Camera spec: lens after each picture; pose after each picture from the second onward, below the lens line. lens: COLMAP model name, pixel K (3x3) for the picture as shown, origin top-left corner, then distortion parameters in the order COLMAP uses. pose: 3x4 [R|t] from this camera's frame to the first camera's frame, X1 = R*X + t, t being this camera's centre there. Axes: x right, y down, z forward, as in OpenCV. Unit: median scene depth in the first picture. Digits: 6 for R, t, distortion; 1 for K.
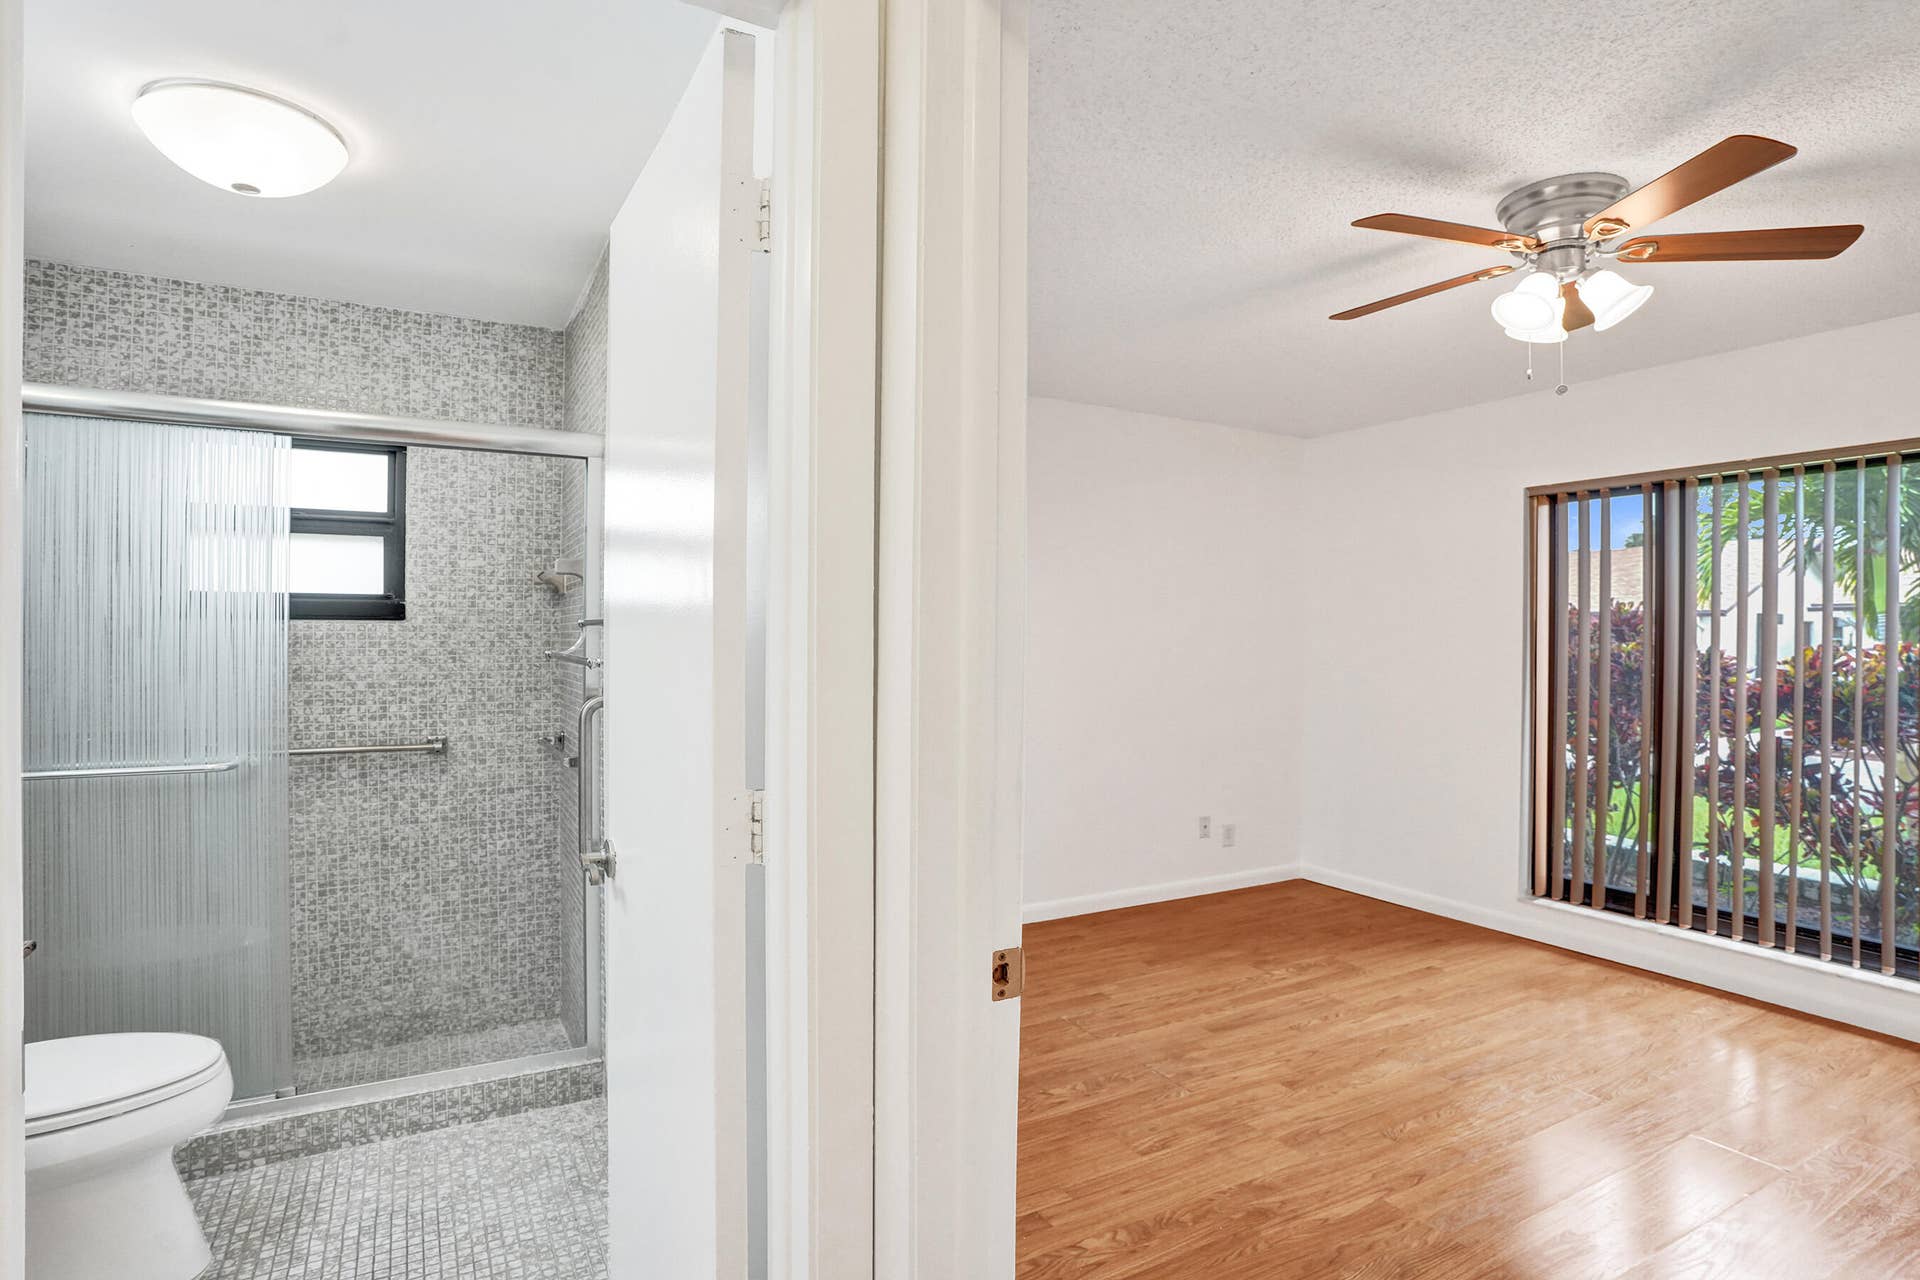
lens RADIAL K [[1005.2, 0, 965.8], [0, 1005.2, 649.2], [0, 0, 1]] dist [-0.055494, 0.030697]
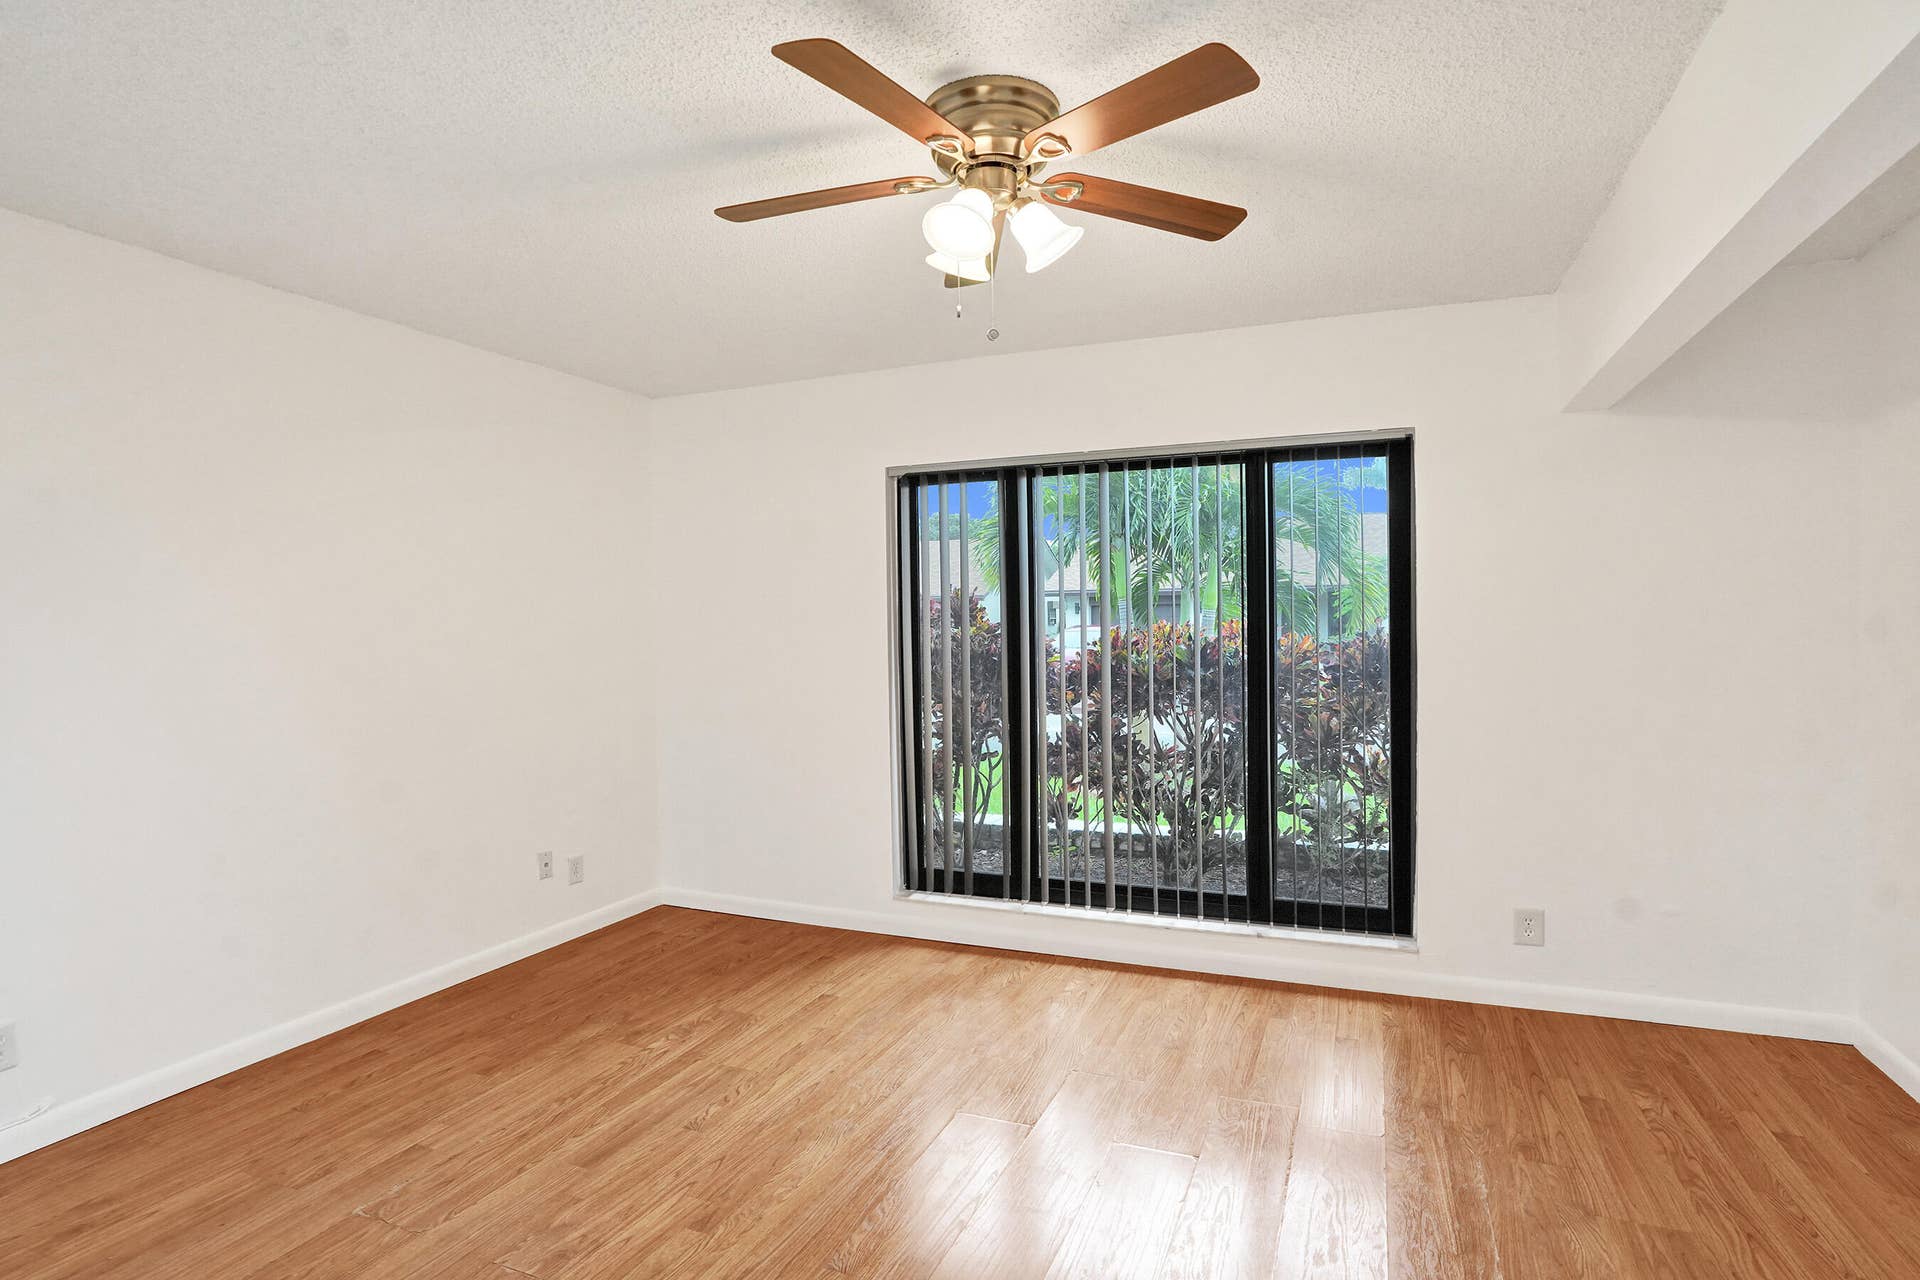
lens RADIAL K [[1005.2, 0, 965.8], [0, 1005.2, 649.2], [0, 0, 1]] dist [-0.055494, 0.030697]
pose [[0.793056, -0.039857, 0.607844, 0.034407], [0.032866, 0.999203, 0.022637, -0.010483], [-0.608262, 0.002025, 0.793734, 0.210476]]
